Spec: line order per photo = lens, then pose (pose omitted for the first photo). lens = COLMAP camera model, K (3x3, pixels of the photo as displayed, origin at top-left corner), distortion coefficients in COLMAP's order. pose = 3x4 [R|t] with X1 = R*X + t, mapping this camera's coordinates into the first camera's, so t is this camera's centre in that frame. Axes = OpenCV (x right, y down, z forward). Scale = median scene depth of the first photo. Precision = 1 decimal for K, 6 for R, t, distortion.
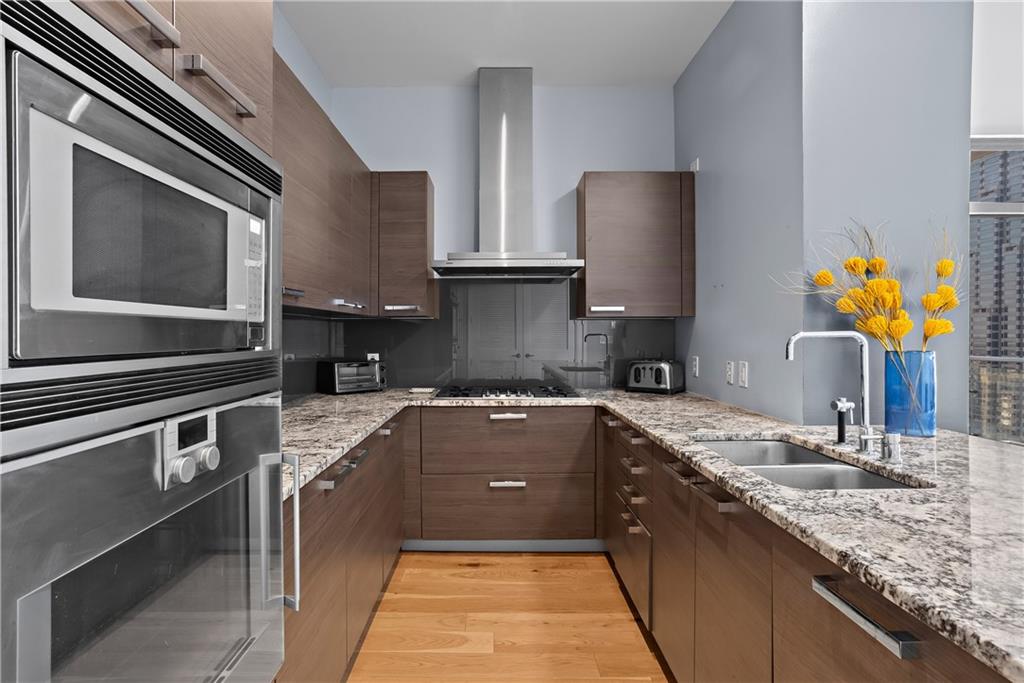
lens RADIAL K [[499.5, 0, 509.9], [0, 499.5, 342.8], [0, 0, 1]] dist [-0.051163, 0.026891]
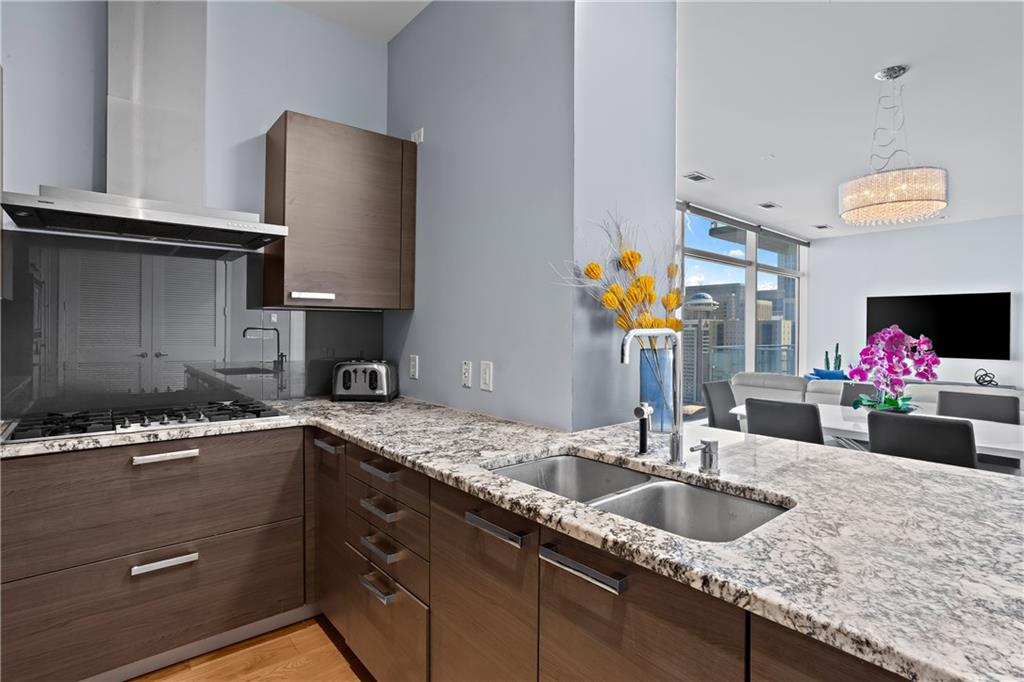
lens RADIAL K [[499.5, 0, 492.9], [0, 499.5, 333.8], [0, 0, 1]] dist [-0.051163, 0.026891]
pose [[0.792725, 0.004556, 0.609563, -0.054719], [-0.000008, 0.999972, -0.007464, -0.004219], [-0.609580, 0.005912, 0.792703, 0.247365]]
